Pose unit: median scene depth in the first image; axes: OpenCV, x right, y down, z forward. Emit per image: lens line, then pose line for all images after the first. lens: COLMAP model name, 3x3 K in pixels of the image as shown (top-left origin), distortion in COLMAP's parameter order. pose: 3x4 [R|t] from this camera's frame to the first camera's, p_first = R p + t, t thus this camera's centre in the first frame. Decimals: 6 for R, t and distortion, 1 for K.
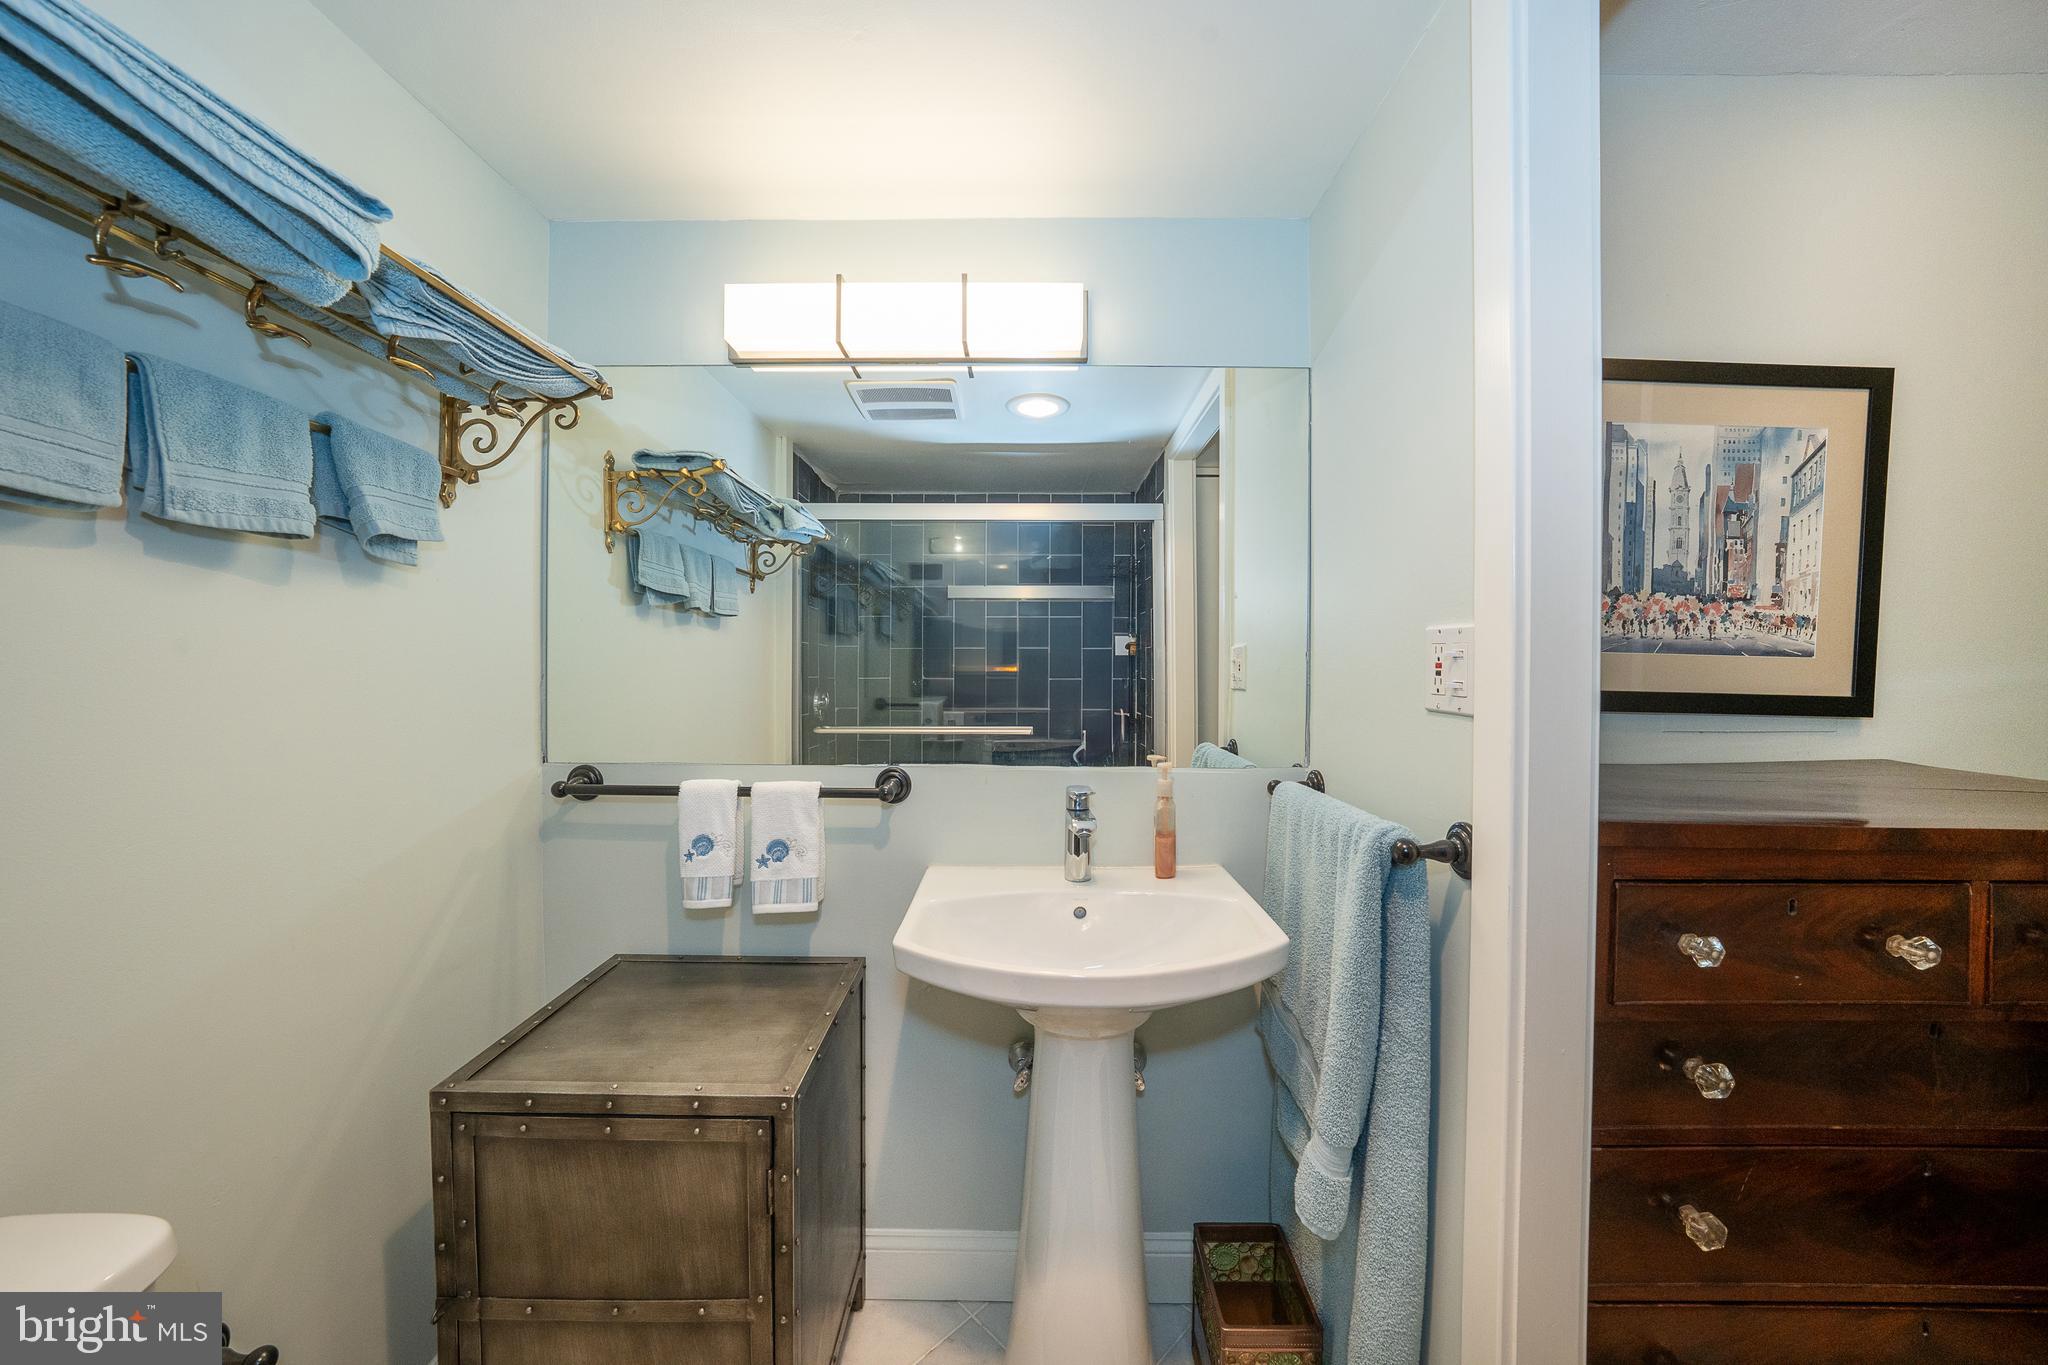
lens RADIAL K [[706.4, 0, 1022.4], [0, 706.4, 675.4], [0, 0, 1]] dist [-0.025791, 0.005216]
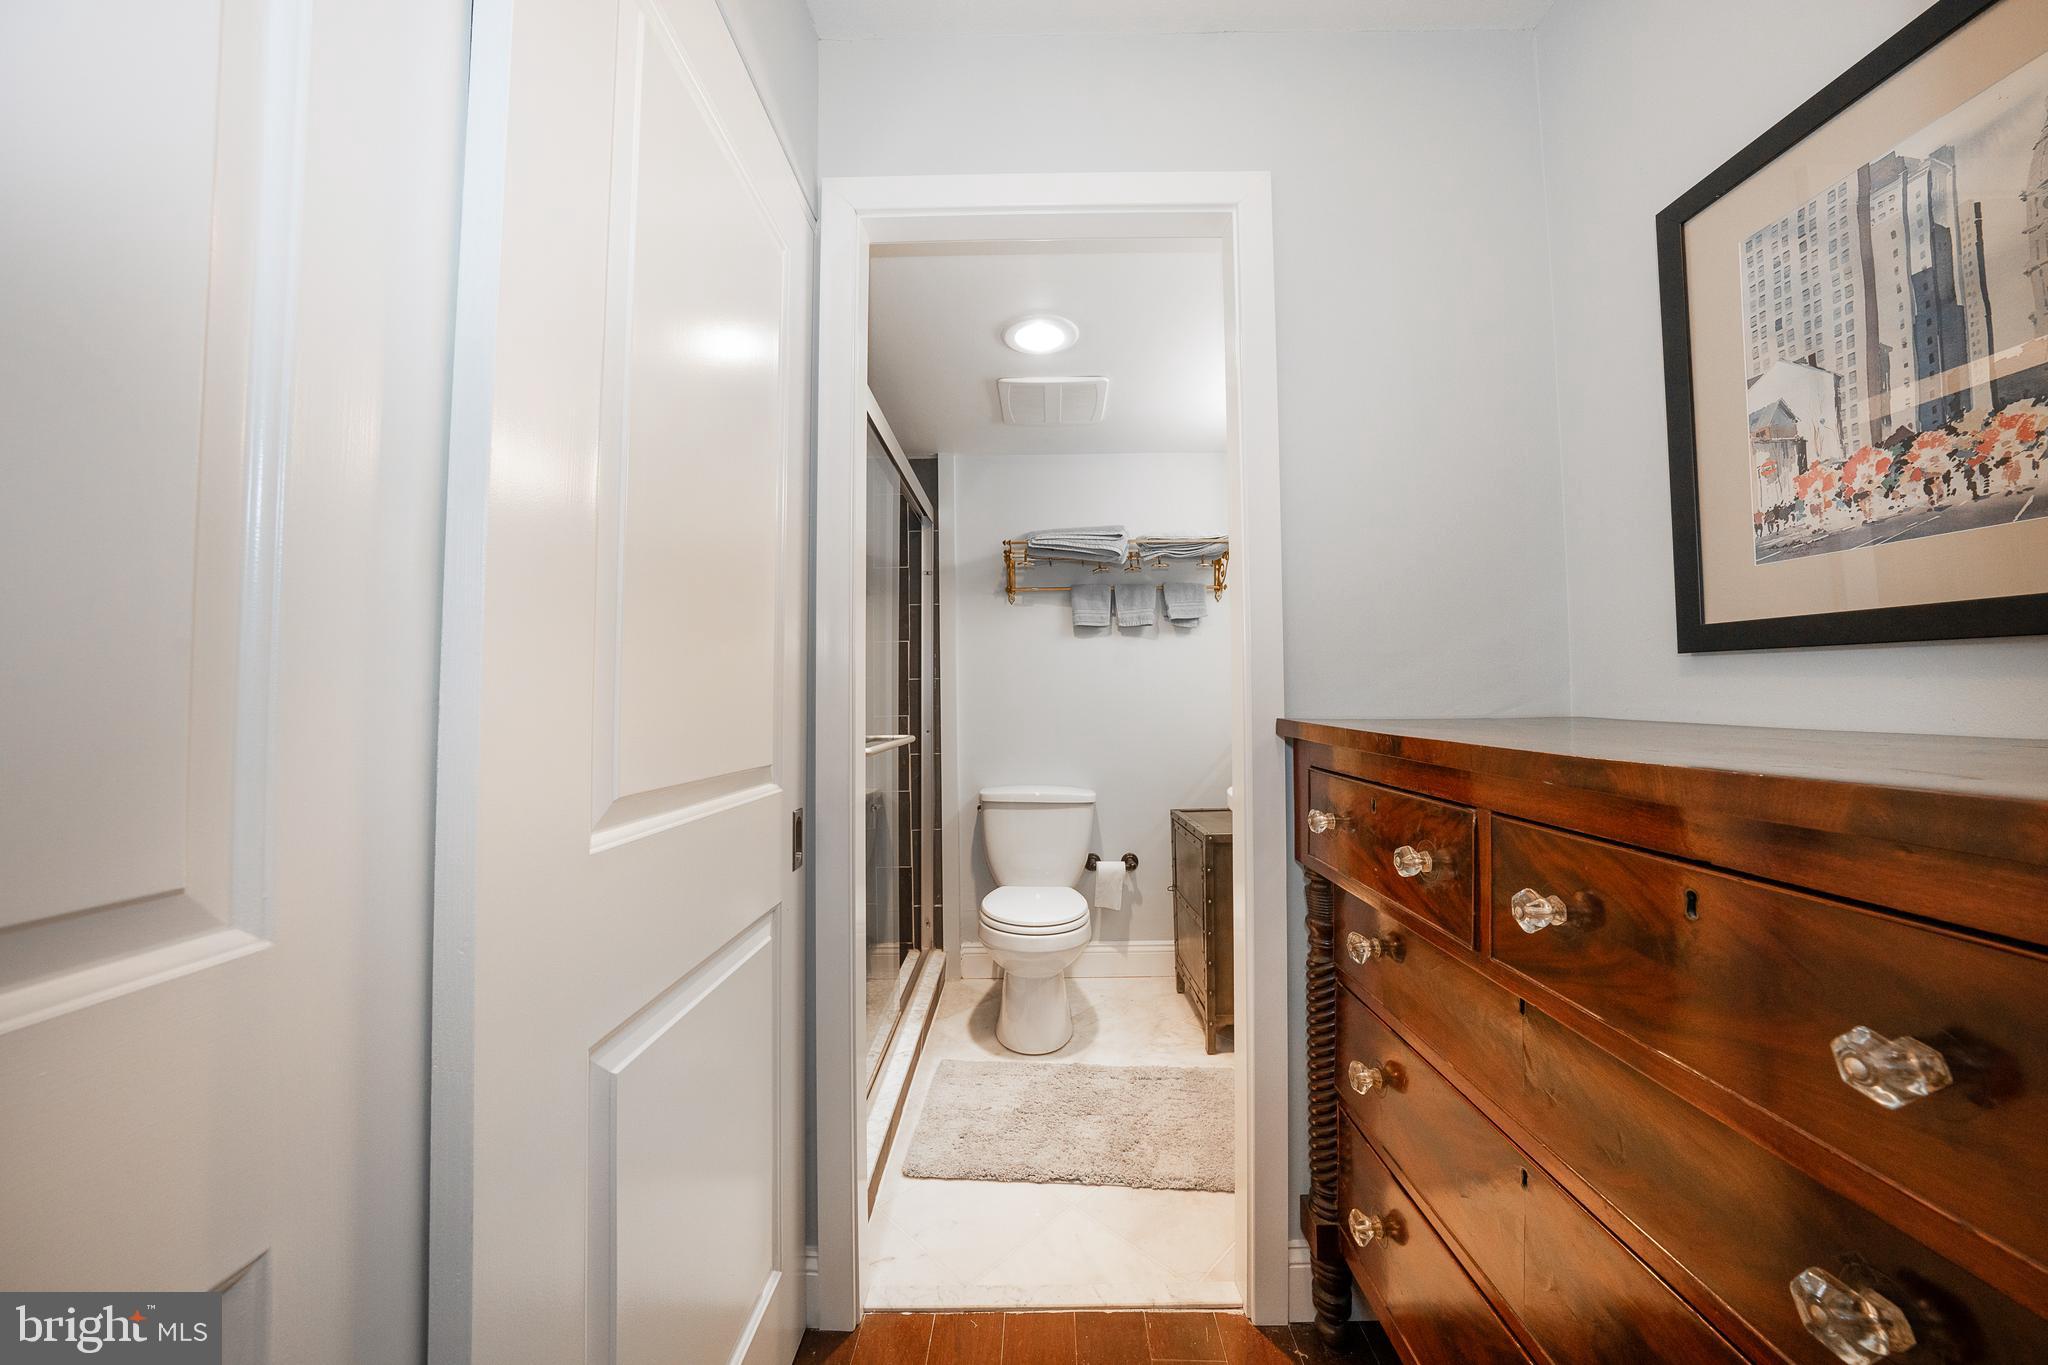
lens RADIAL K [[706.4, 0, 1022.4], [0, 706.4, 675.4], [0, 0, 1]] dist [-0.025791, 0.005216]
pose [[-0.003003, -0.041367, -0.999140, 1.417244], [-0.010875, 0.999086, -0.041332, 0.110564], [0.999936, 0.010742, -0.003450, 0.272058]]
